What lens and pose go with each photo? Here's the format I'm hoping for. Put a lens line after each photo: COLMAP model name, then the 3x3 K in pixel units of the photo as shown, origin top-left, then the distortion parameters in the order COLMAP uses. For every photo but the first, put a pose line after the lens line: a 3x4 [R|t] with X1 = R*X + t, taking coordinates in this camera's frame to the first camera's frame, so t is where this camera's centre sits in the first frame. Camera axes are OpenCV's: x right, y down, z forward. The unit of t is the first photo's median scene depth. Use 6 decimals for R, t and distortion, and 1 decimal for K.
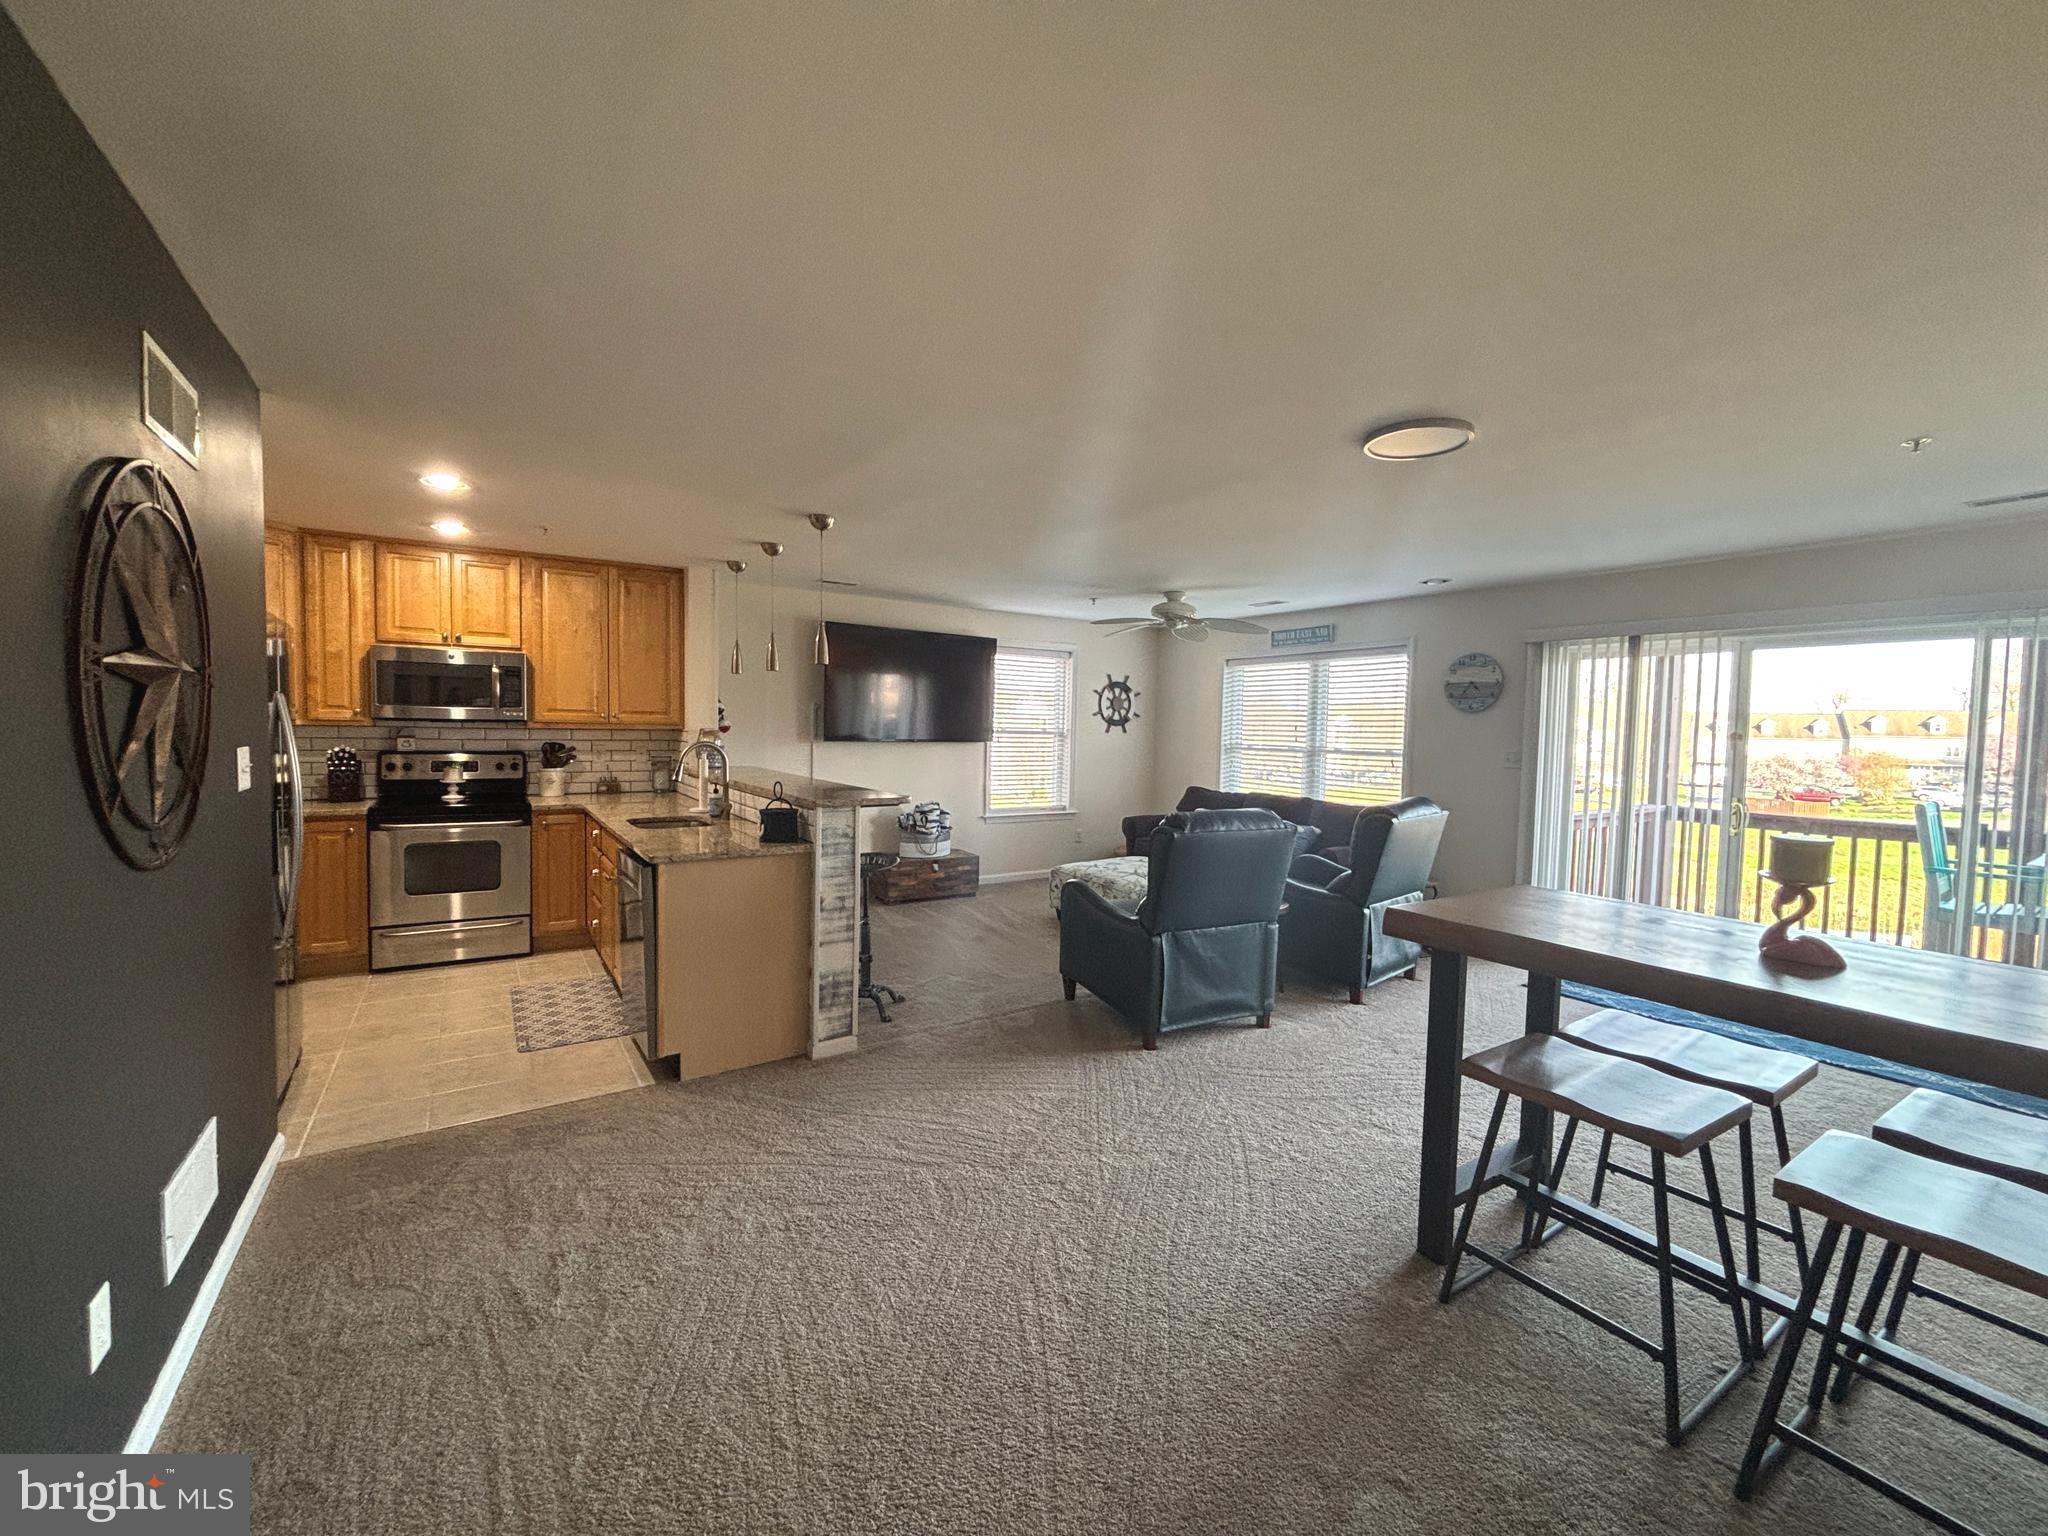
lens RADIAL K [[832.3, 0, 1024.0], [0, 832.3, 768.0], [0, 0, 1]] dist [0.000474, -0.004907]
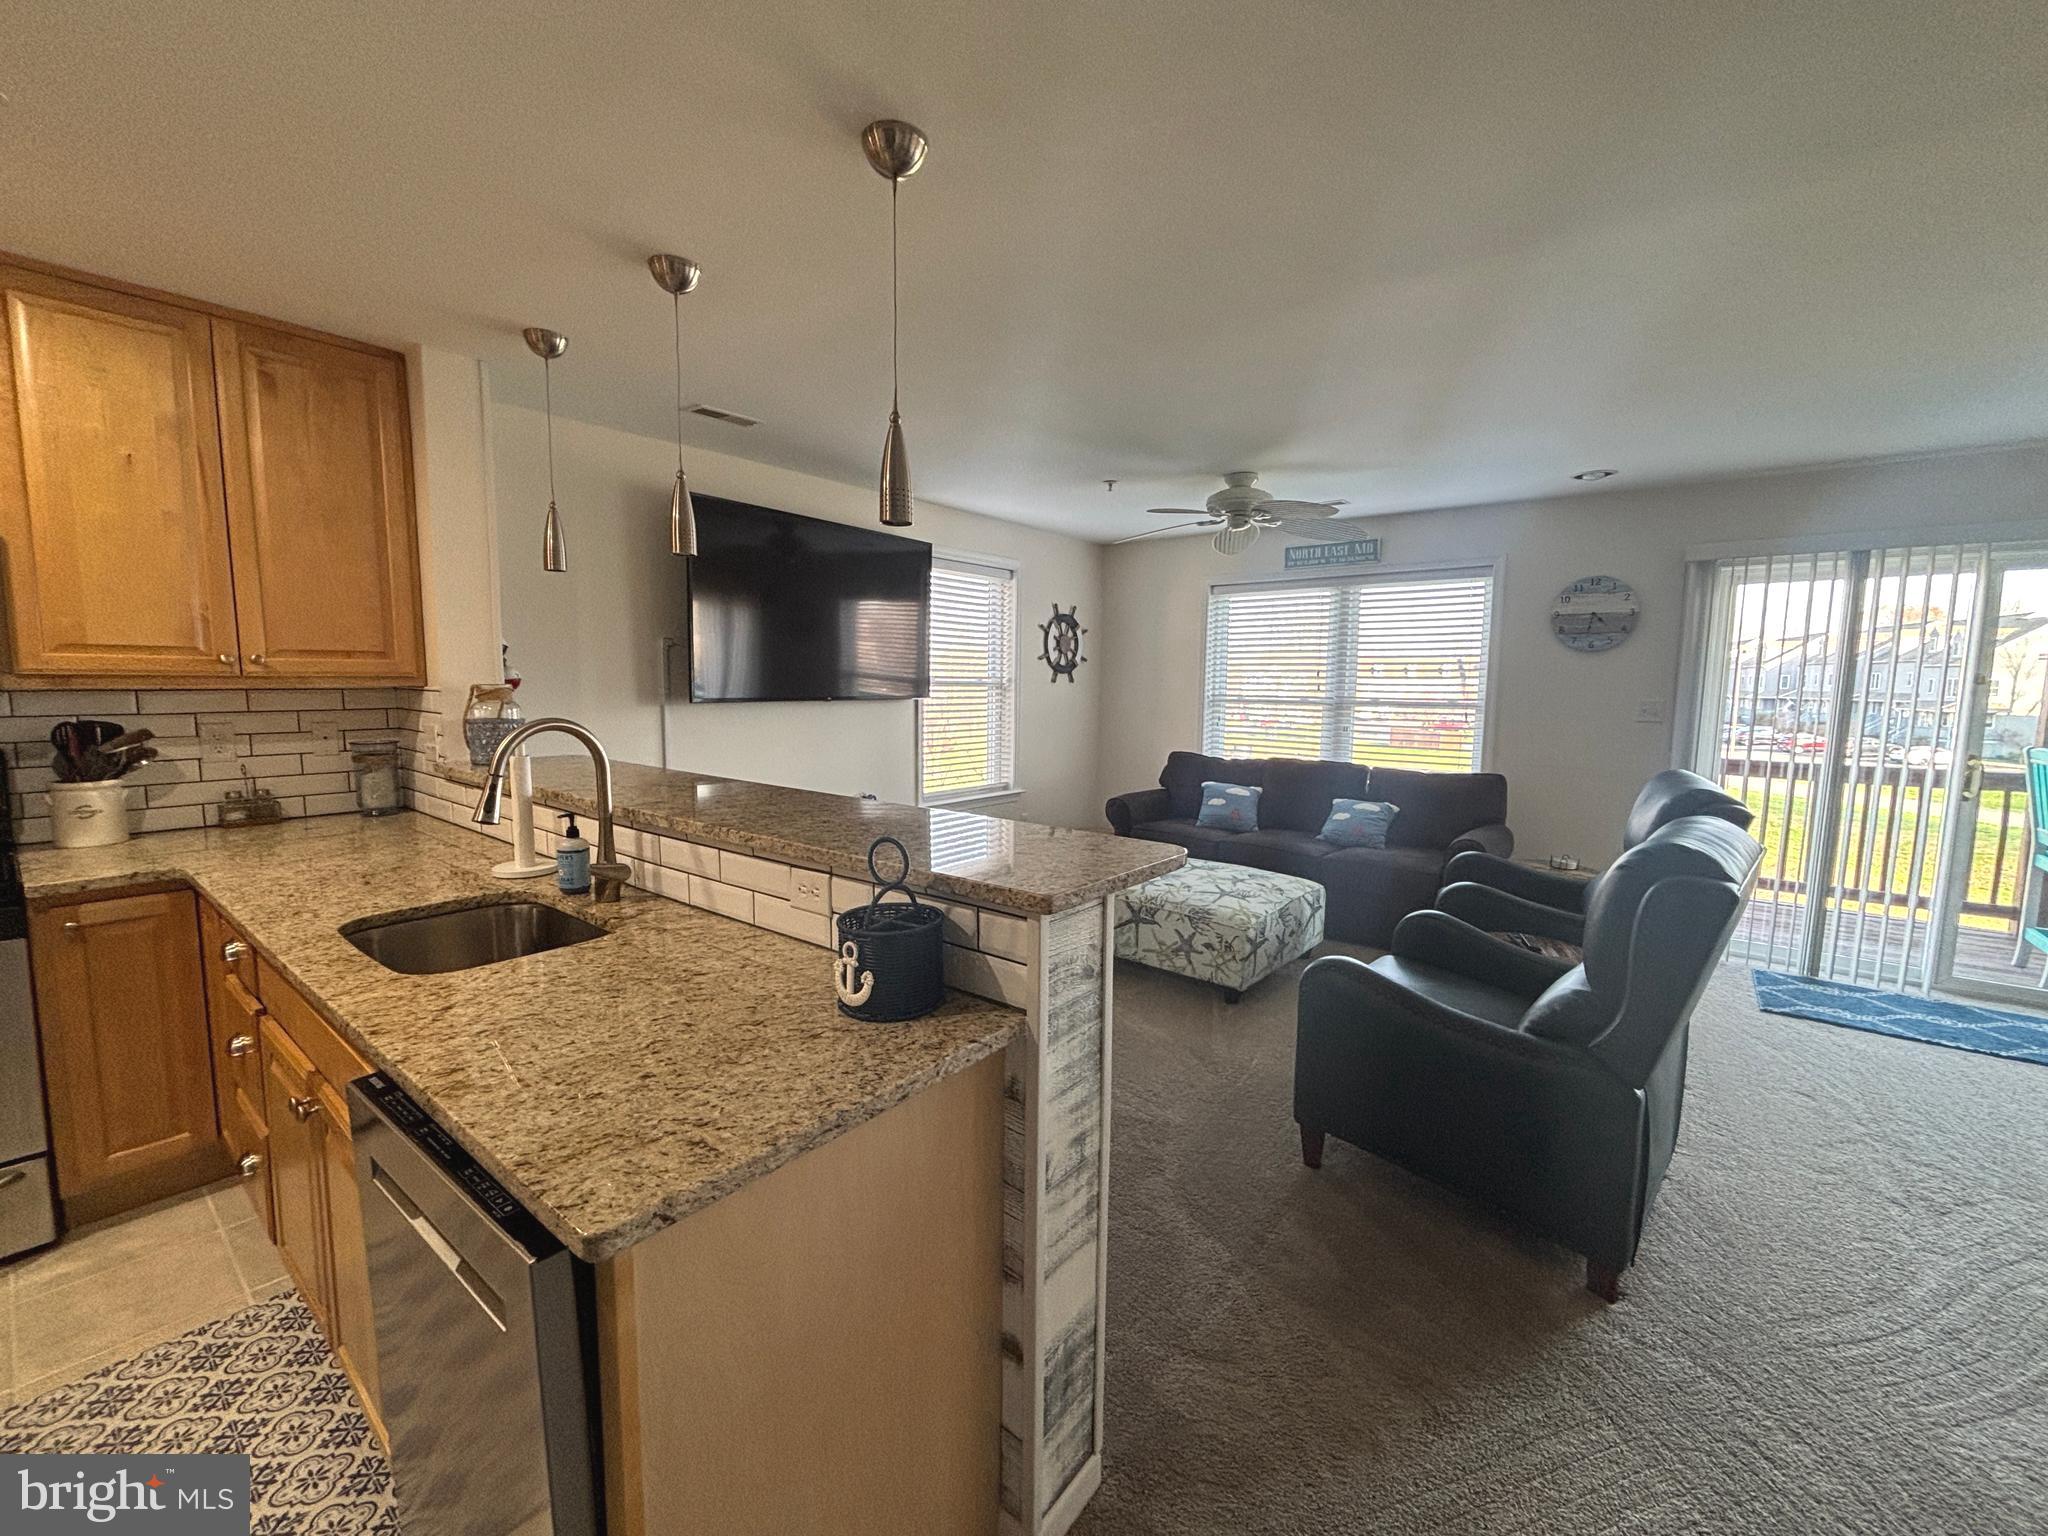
lens RADIAL K [[832.6, 0, 1024.0], [0, 832.6, 768.0], [0, 0, 1]] dist [-0.000651, -0.000005]
pose [[0.952284, -0.042507, 0.302238, -0.217686], [0.023668, 0.997557, 0.065725, -0.021933], [-0.304294, -0.055435, 0.950964, 0.409900]]
